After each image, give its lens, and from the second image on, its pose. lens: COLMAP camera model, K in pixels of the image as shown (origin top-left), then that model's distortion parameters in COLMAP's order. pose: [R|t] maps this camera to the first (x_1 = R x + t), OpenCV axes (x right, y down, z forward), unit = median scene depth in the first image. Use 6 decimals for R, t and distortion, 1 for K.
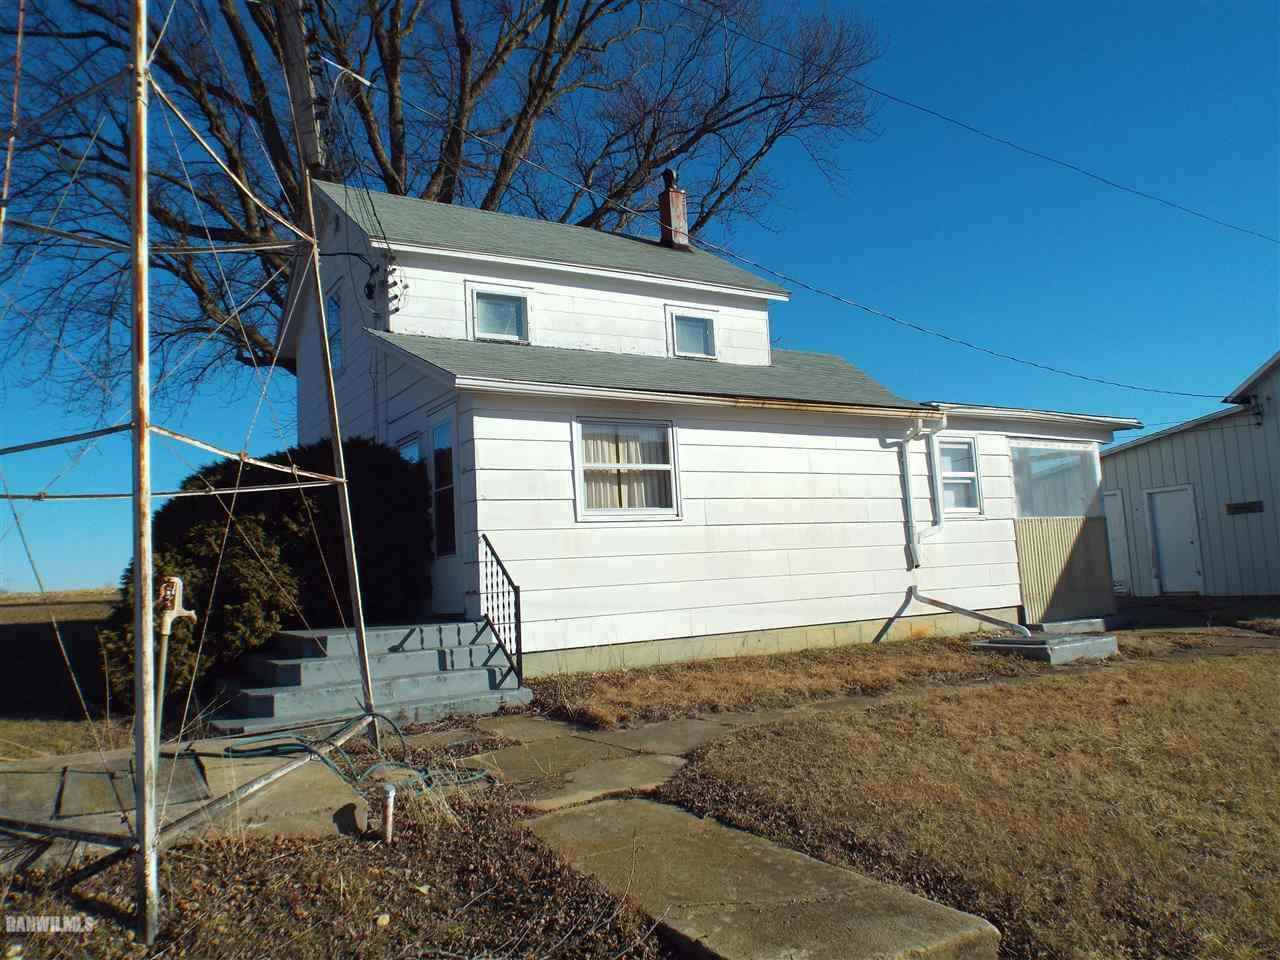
lens RADIAL K [[975.0, 0, 637.7], [0, 975.0, 475.6], [0, 0, 1]] dist [-0.005007, -0.009560]
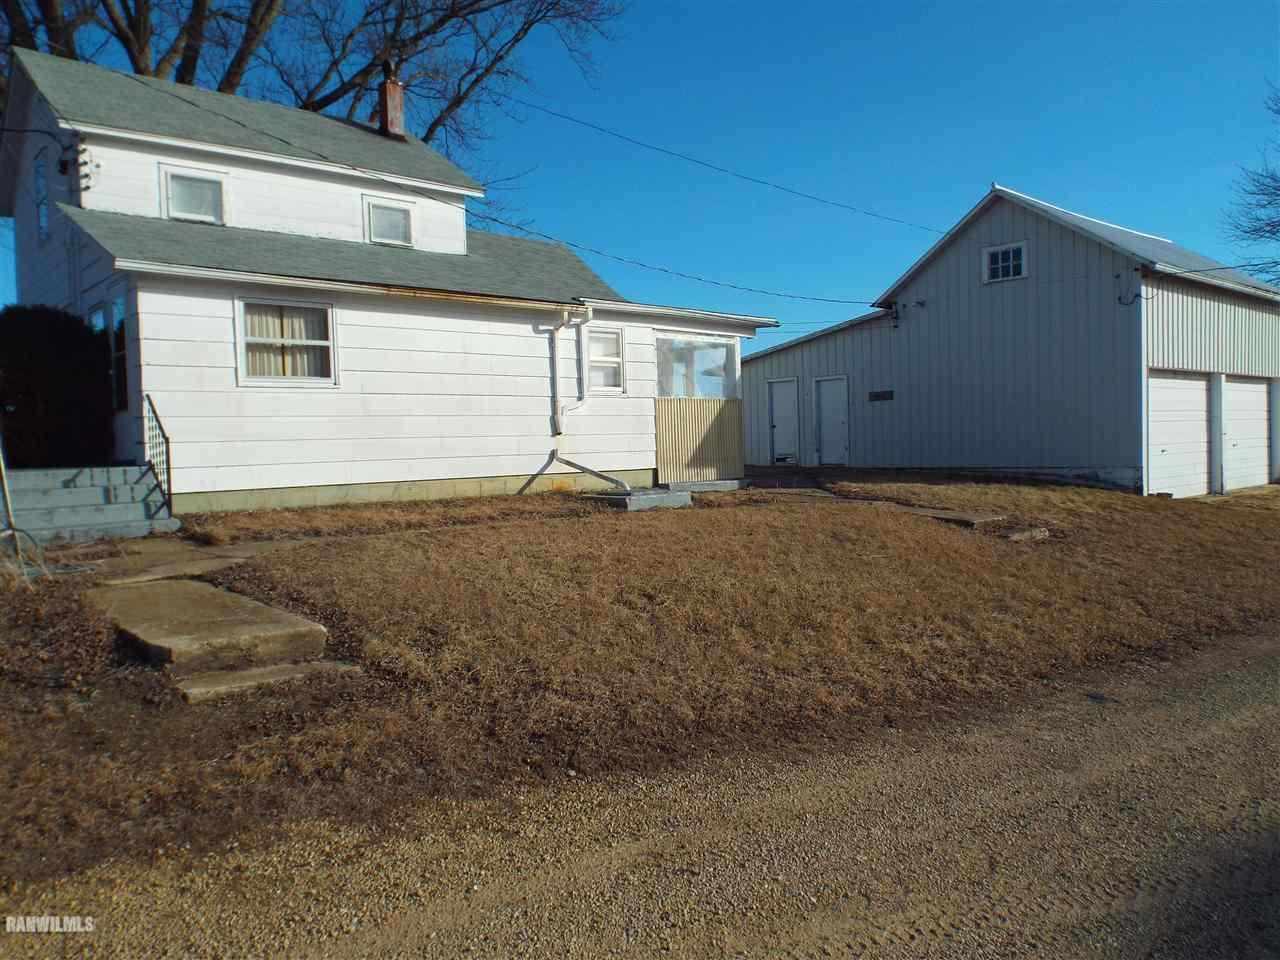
lens RADIAL K [[975.0, 0, 644.1], [0, 975.0, 486.3], [0, 0, 1]] dist [-0.005007, -0.009560]
pose [[0.984237, 0.018875, 0.175842, 0.182433], [-0.043561, 0.989528, 0.137609, -0.014479], [-0.171403, -0.143100, 0.974753, -0.222143]]
